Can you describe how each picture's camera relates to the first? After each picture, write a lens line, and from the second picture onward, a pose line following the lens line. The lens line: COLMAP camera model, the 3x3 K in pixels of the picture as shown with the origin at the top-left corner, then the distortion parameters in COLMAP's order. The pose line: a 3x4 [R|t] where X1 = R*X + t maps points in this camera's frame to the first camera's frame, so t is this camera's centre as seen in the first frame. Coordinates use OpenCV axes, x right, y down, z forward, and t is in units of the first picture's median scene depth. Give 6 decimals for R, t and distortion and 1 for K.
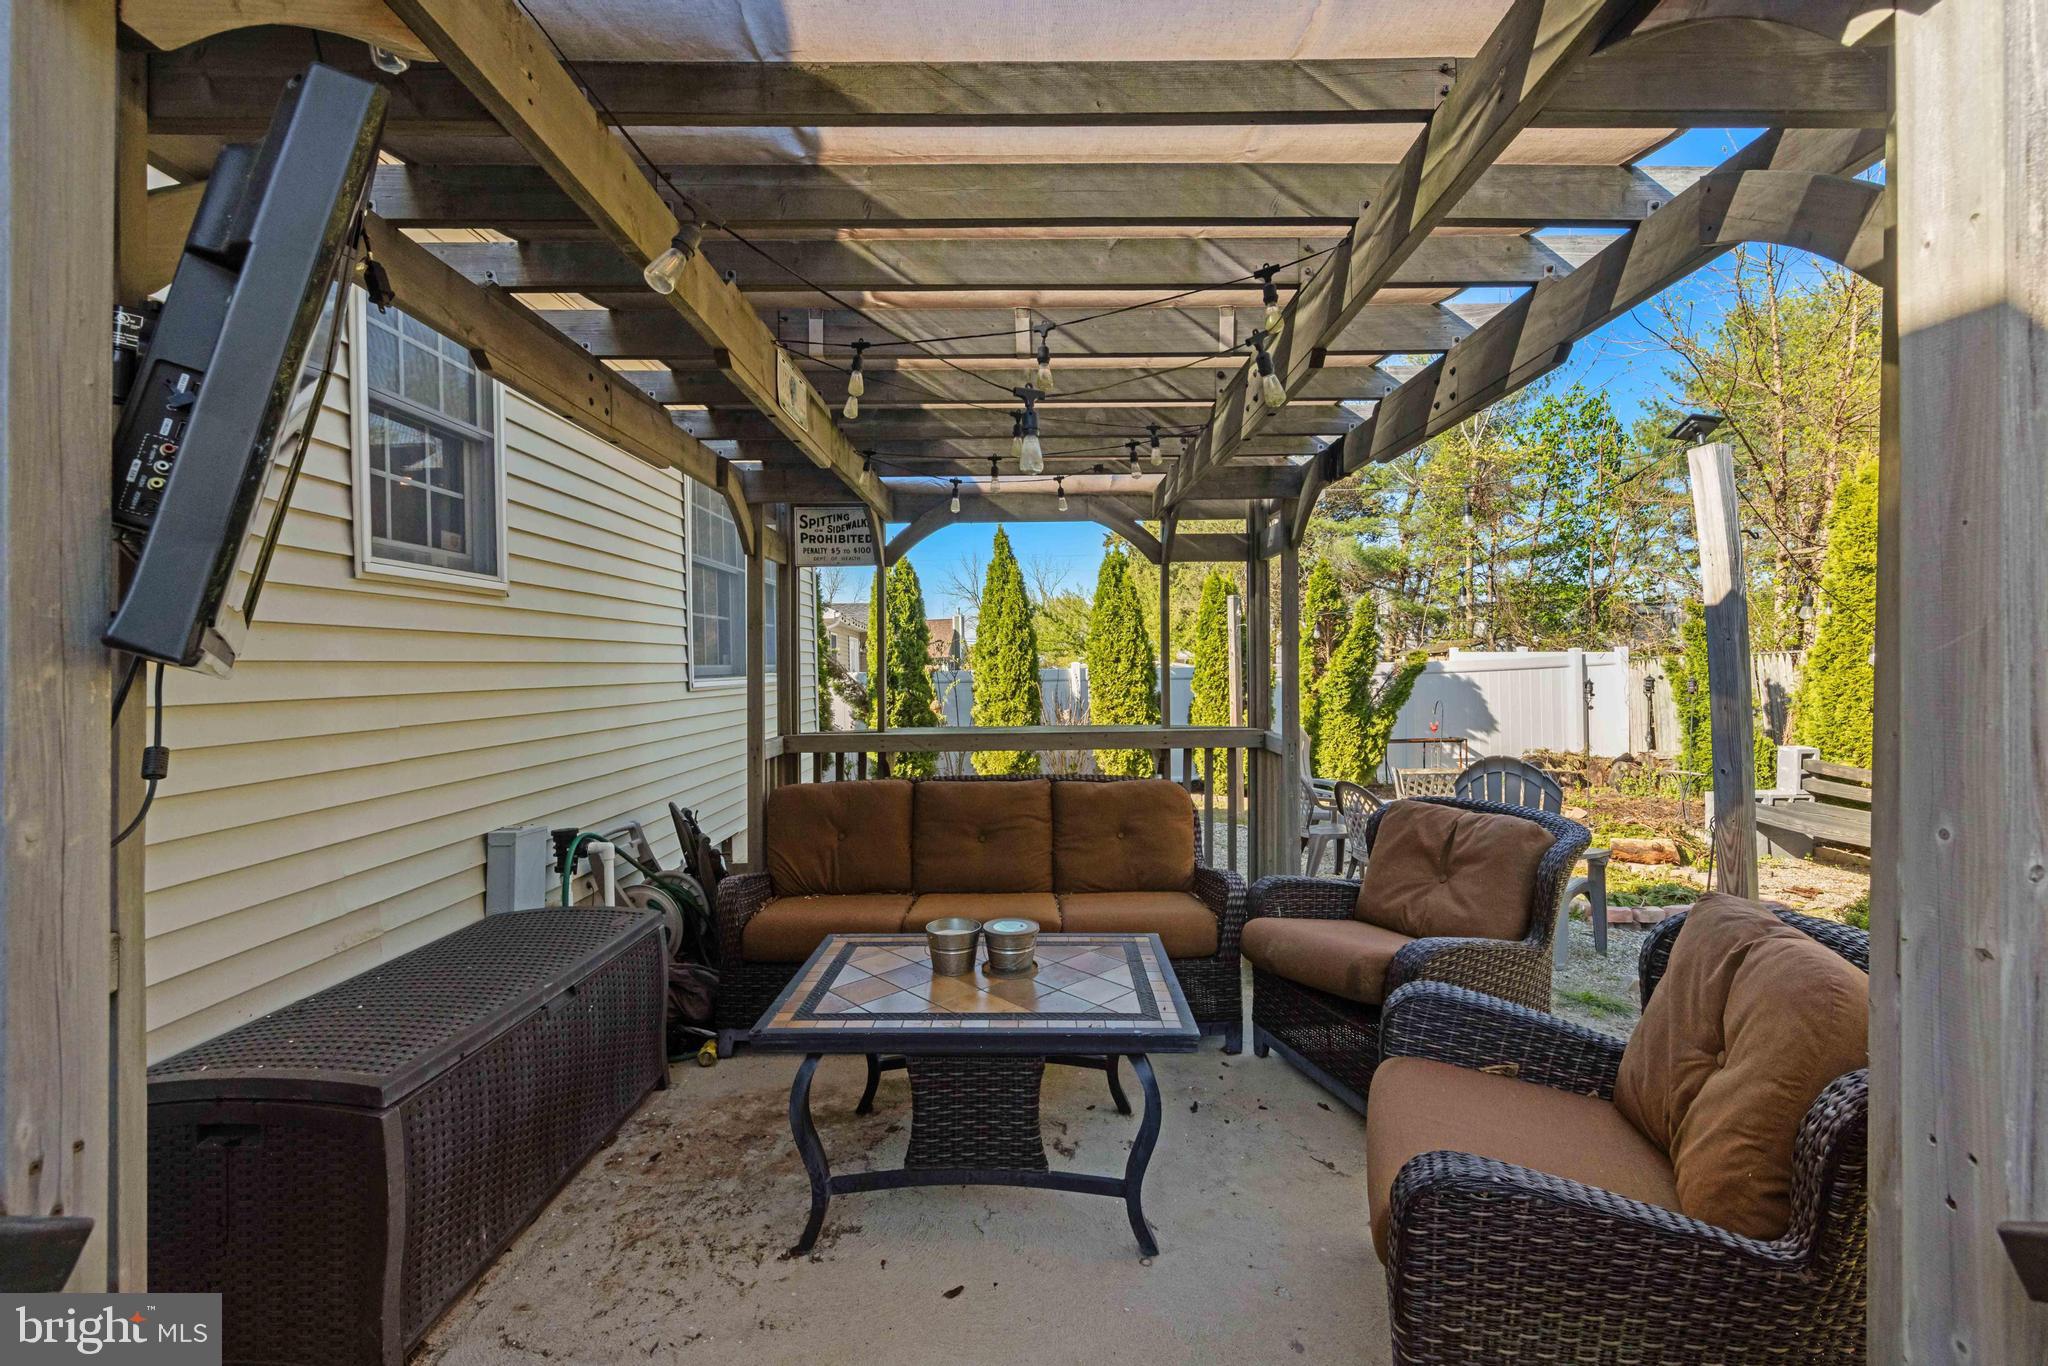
lens RADIAL K [[838.5, 0, 1039.6], [0, 838.5, 673.3], [0, 0, 1]] dist [0.004318, 0.000170]
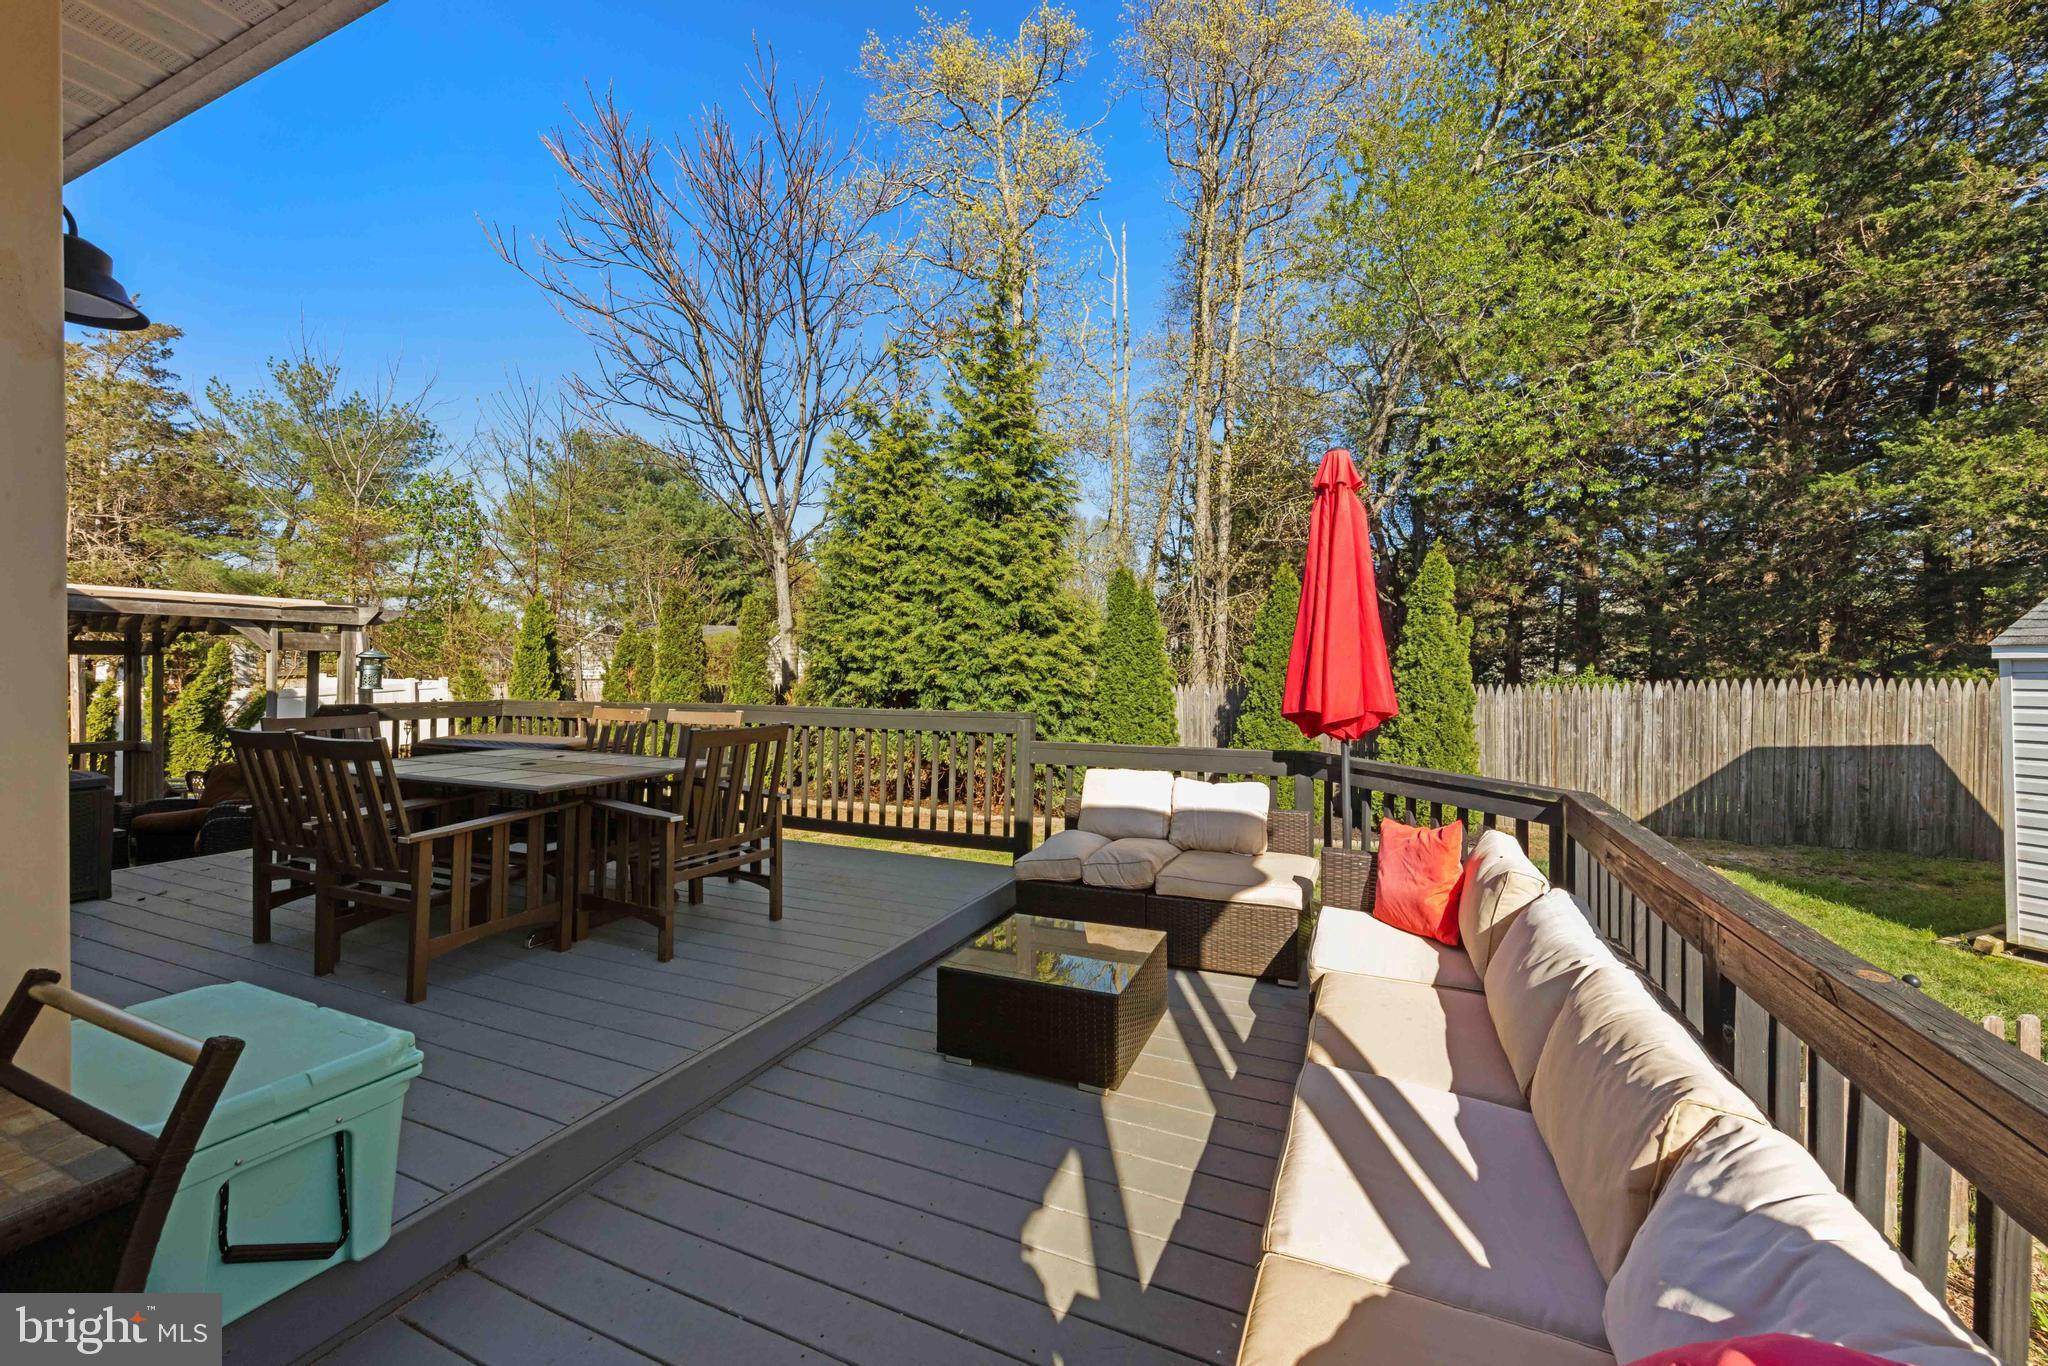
lens RADIAL K [[795.3, 0, 1031.0], [0, 795.3, 660.9], [0, 0, 1]] dist [0.005336, -0.000470]
pose [[0.410864, 0.013092, 0.911602, -0.220970], [0.011495, 0.999743, -0.019538, -0.022466], [-0.911624, 0.018507, 0.410608, -0.641779]]
